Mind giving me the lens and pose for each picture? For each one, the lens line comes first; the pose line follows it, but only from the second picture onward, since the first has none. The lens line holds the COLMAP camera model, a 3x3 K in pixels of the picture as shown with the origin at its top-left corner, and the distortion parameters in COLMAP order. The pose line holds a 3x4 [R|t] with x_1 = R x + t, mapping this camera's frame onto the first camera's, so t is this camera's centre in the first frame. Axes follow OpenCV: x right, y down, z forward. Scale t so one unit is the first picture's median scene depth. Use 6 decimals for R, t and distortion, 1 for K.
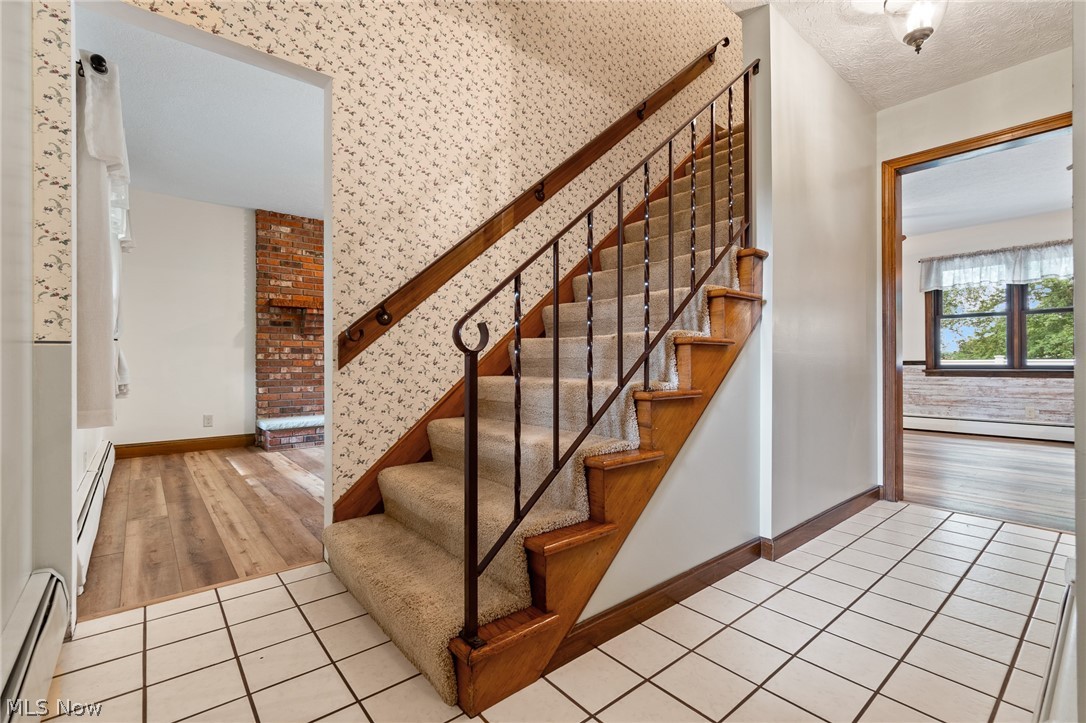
lens RADIAL K [[488.3, 0, 541.1], [0, 488.3, 362.4], [0, 0, 1]] dist [-0.001152, -0.001093]
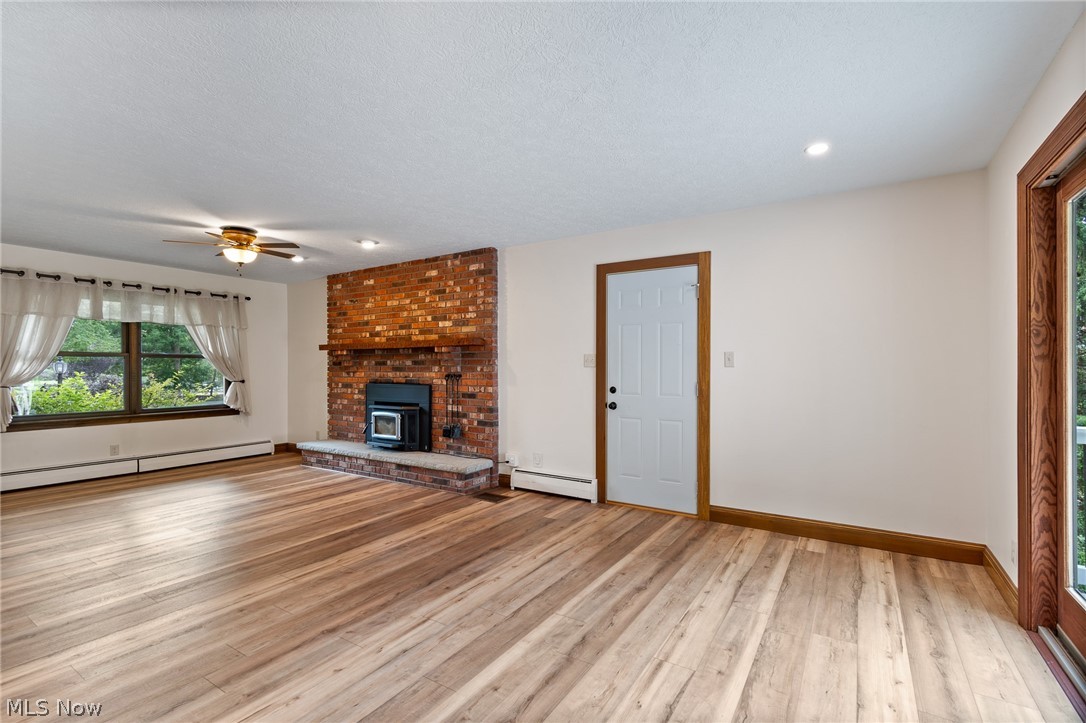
lens RADIAL K [[488.3, 0, 551.2], [0, 488.3, 370.9], [0, 0, 1]] dist [-0.001152, -0.001093]
pose [[0.309928, 0.007180, -0.950733, 0.807332], [0.002845, 0.999960, 0.008480, -0.070690], [0.950756, -0.005333, 0.309896, 1.139645]]
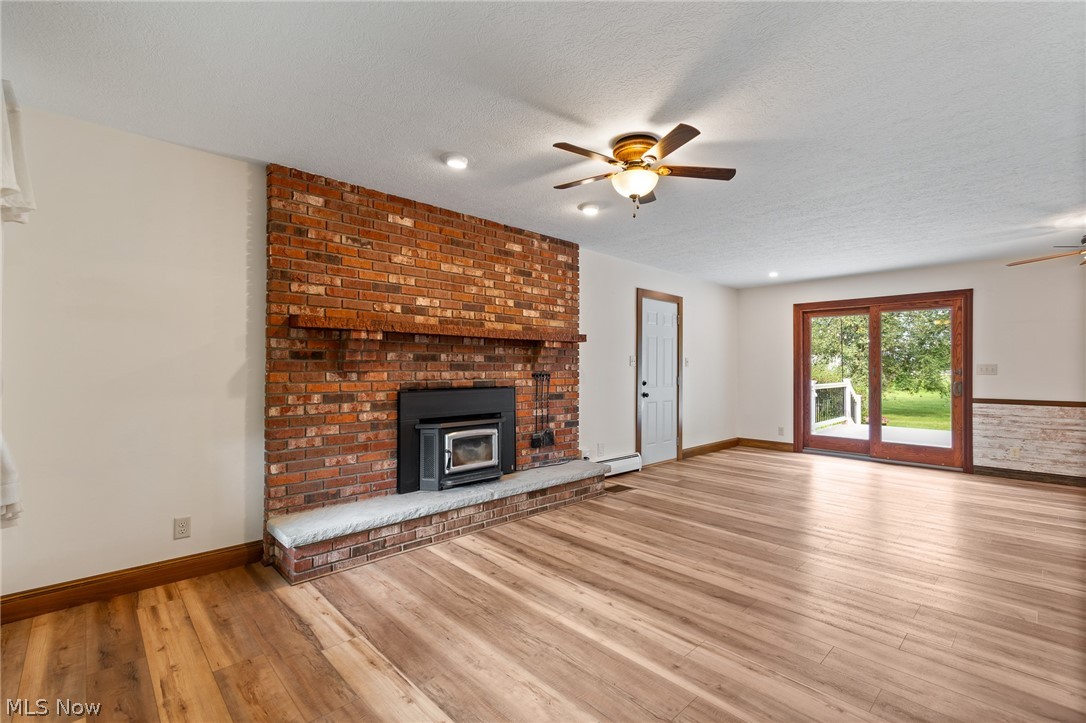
lens RADIAL K [[488.3, 0, 542.3], [0, 488.3, 363.7], [0, 0, 1]] dist [-0.001152, -0.001093]
pose [[0.997665, 0.005869, 0.068044, -0.285849], [-0.005499, 0.999969, -0.005629, -0.067862], [-0.068075, 0.005242, 0.997666, 0.379804]]
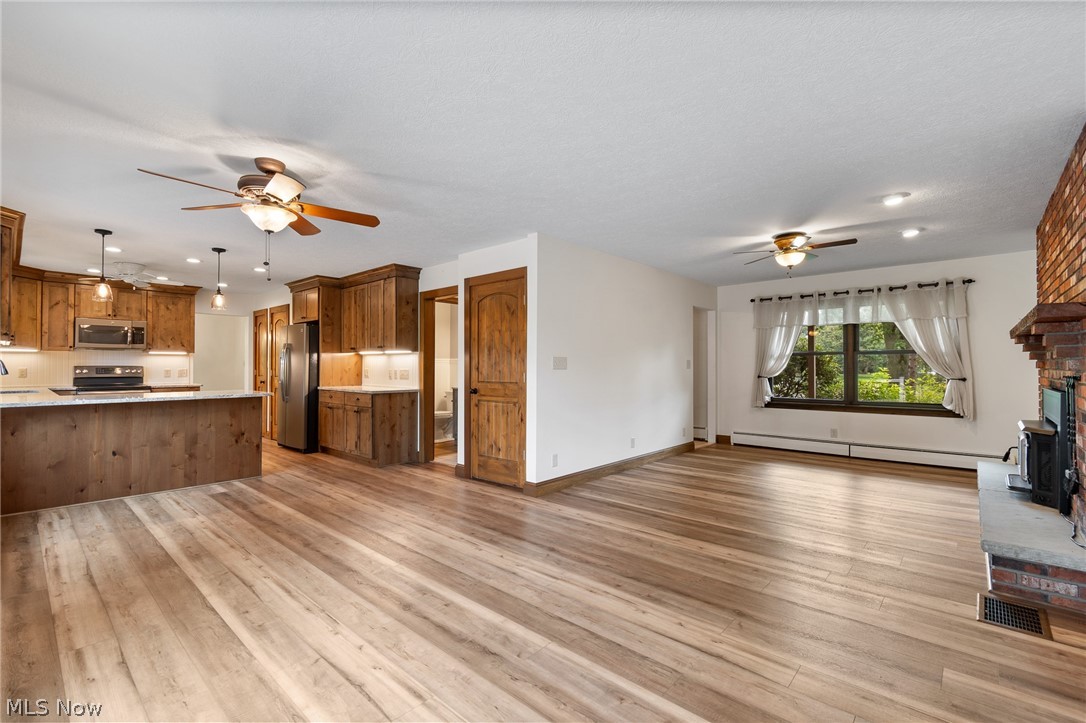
lens RADIAL K [[488.3, 0, 547.1], [0, 488.3, 360.4], [0, 0, 1]] dist [-0.001152, -0.001093]
pose [[-0.989285, -0.000190, -0.145996, 0.420098], [0.001602, 0.999925, -0.012158, -0.065964], [0.145987, -0.012262, -0.989210, 1.708813]]
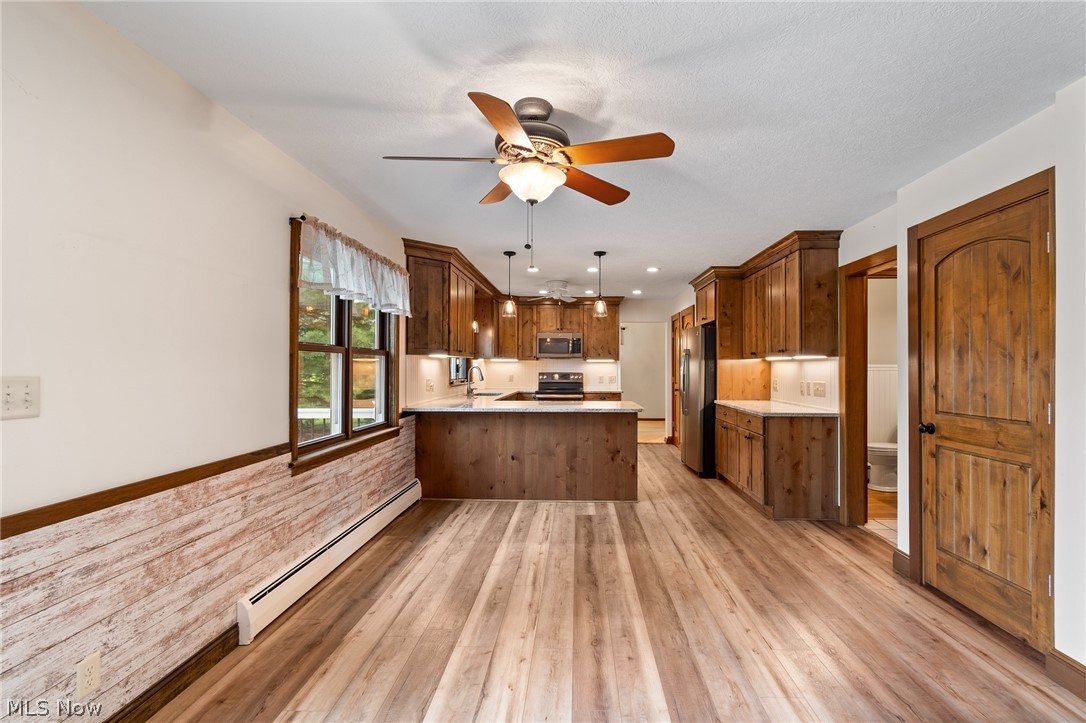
lens RADIAL K [[488.3, 0, 561.2], [0, 488.3, 364.3], [0, 0, 1]] dist [-0.001152, -0.001093]
pose [[-0.745406, 0.005151, 0.666591, 0.385548], [-0.000198, 0.999968, -0.007949, -0.076533], [-0.666611, -0.006057, -0.745381, 1.512268]]
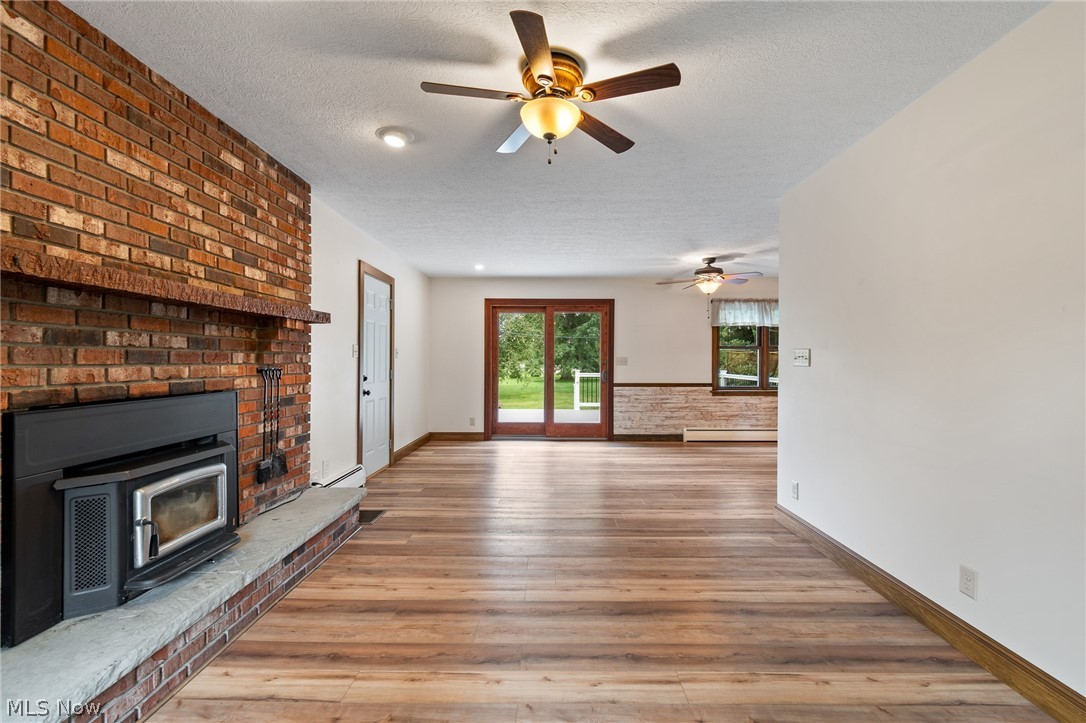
lens RADIAL K [[488.3, 0, 556.7], [0, 488.3, 361.6], [0, 0, 1]] dist [-0.001152, -0.001093]
pose [[0.633531, 0.003445, 0.773710, -0.458800], [-0.006835, 0.999976, 0.001144, -0.065547], [-0.773687, -0.006013, 0.633539, 0.631756]]
